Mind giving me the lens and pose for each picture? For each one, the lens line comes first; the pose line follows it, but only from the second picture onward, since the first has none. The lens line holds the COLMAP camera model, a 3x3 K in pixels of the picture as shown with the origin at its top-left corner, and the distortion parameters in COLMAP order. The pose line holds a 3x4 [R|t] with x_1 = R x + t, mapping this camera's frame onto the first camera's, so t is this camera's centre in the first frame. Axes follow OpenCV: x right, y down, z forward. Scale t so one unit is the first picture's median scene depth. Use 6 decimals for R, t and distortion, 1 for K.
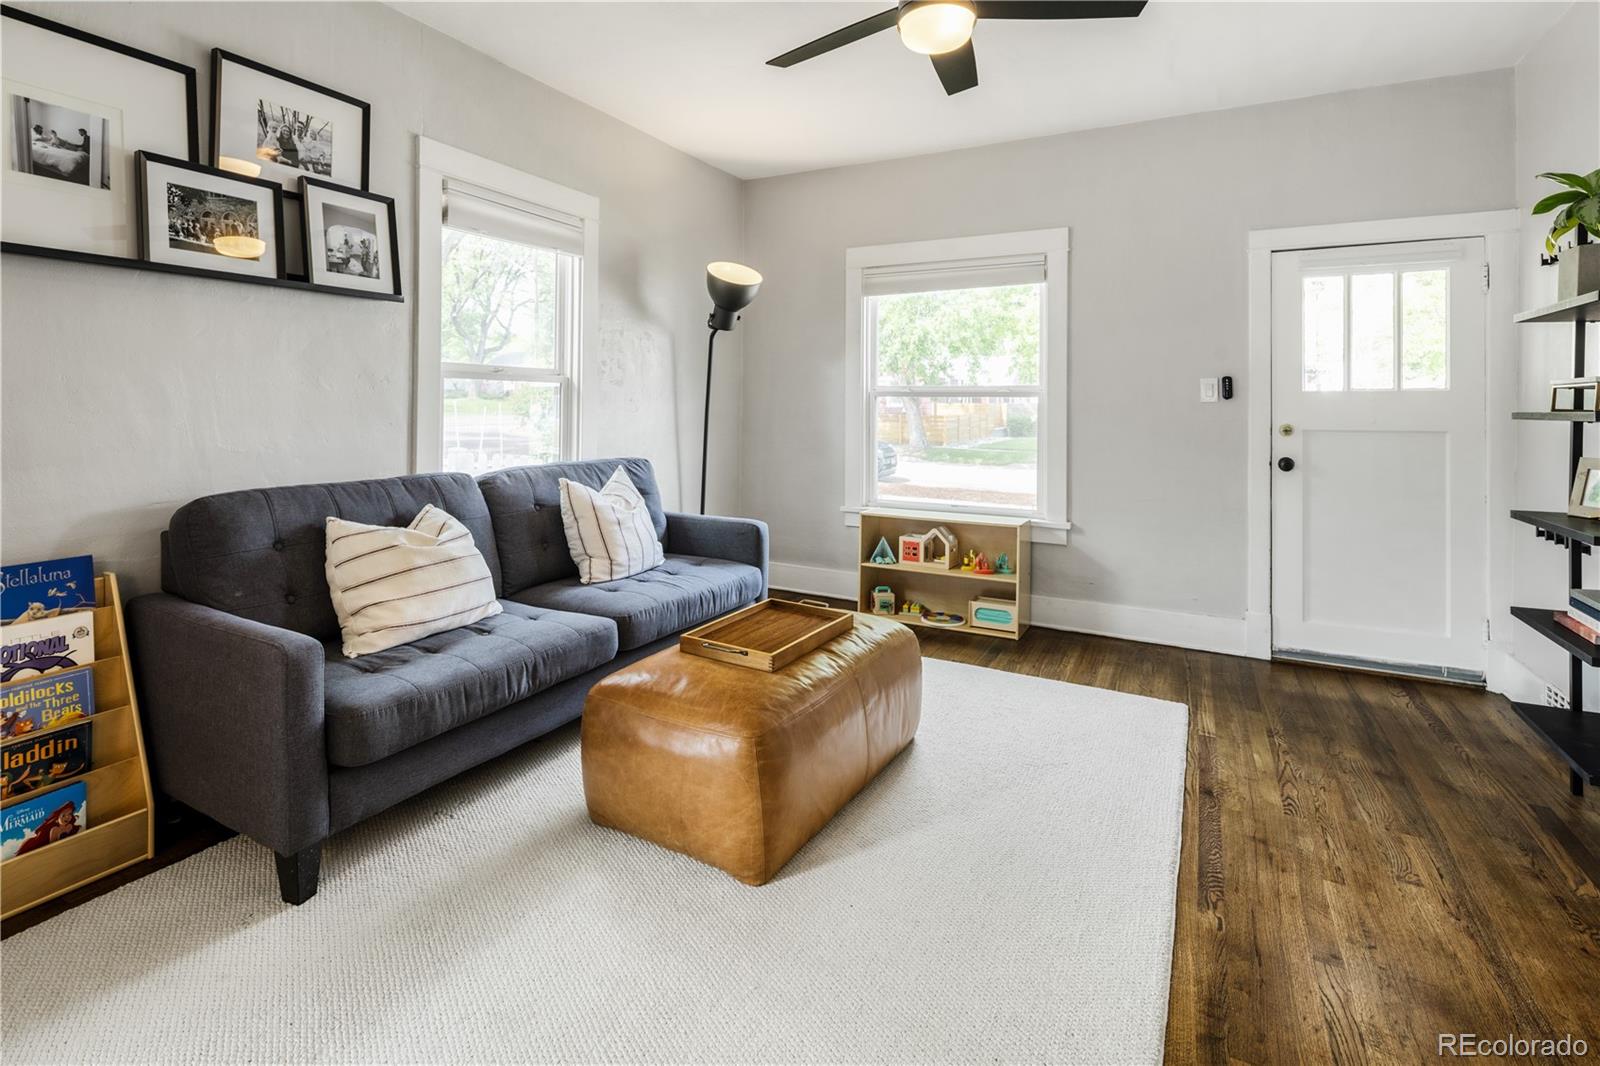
lens RADIAL K [[779.7, 0, 804.9], [0, 779.7, 409.6], [0, 0, 1]] dist [0.000046, -0.000937]
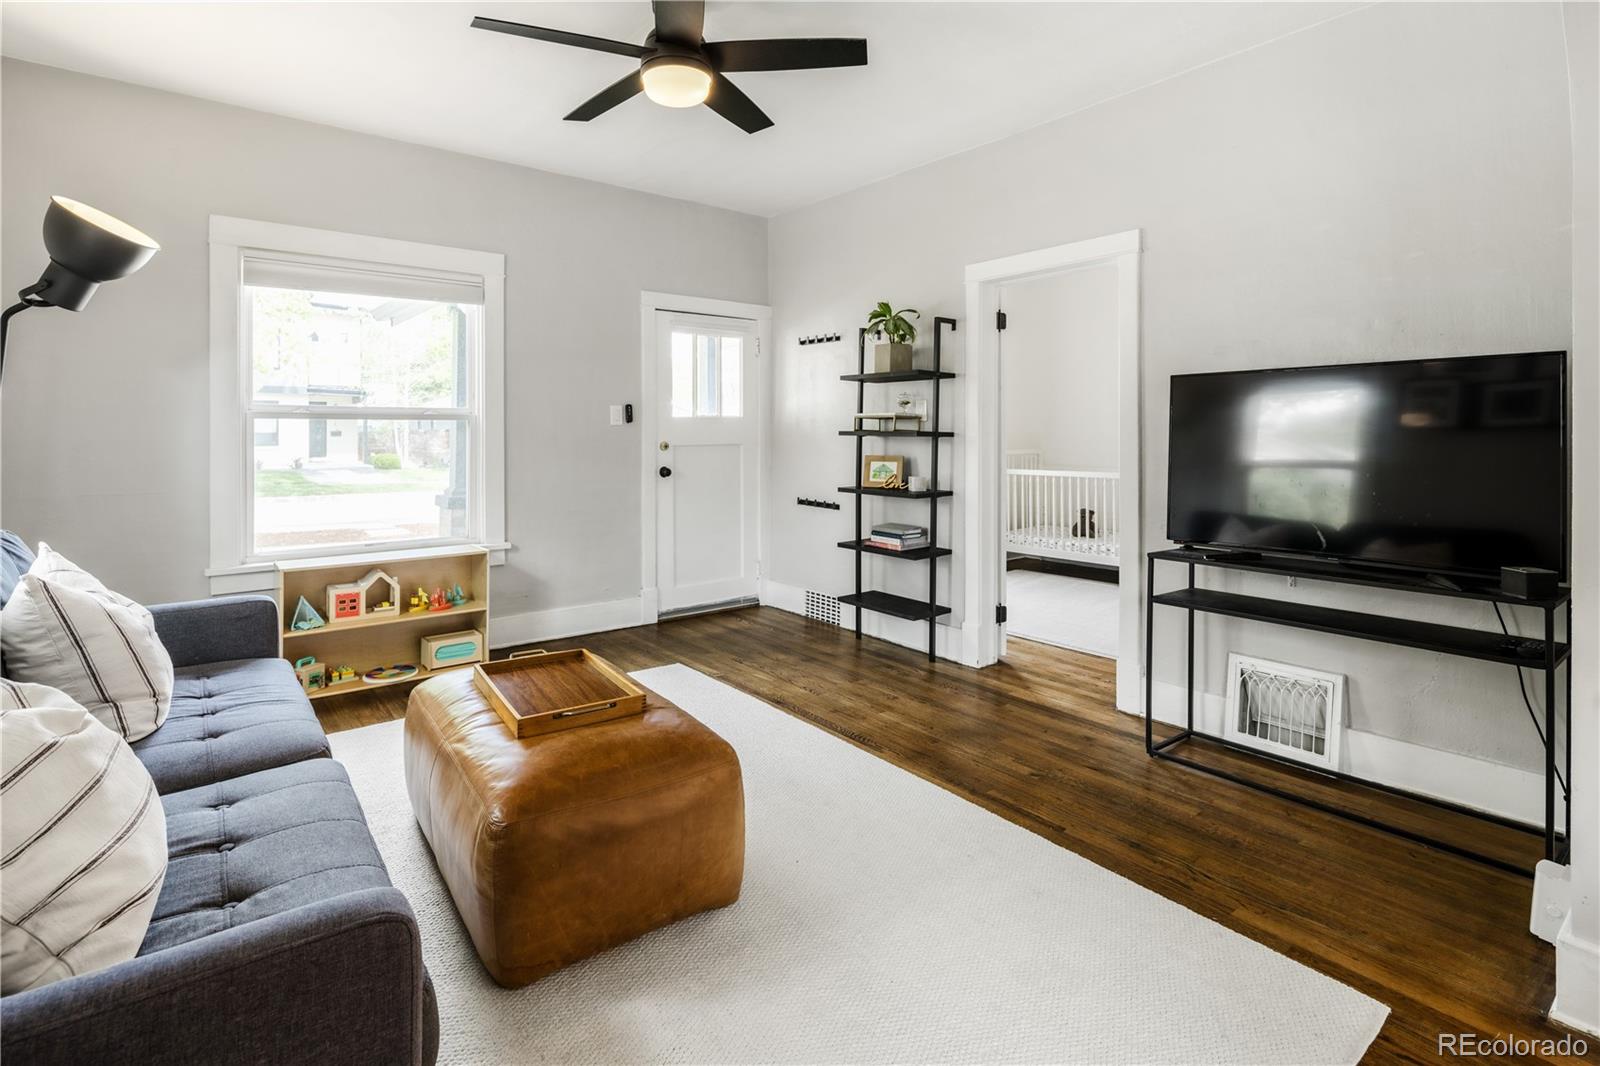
lens RADIAL K [[779.7, 0, 804.9], [0, 779.7, 409.6], [0, 0, 1]] dist [0.000046, -0.000937]
pose [[0.393268, 0.015609, 0.919291, -0.483402], [0.004152, 0.999816, -0.018753, -0.009224], [-0.919415, 0.011192, 0.393130, 0.247820]]
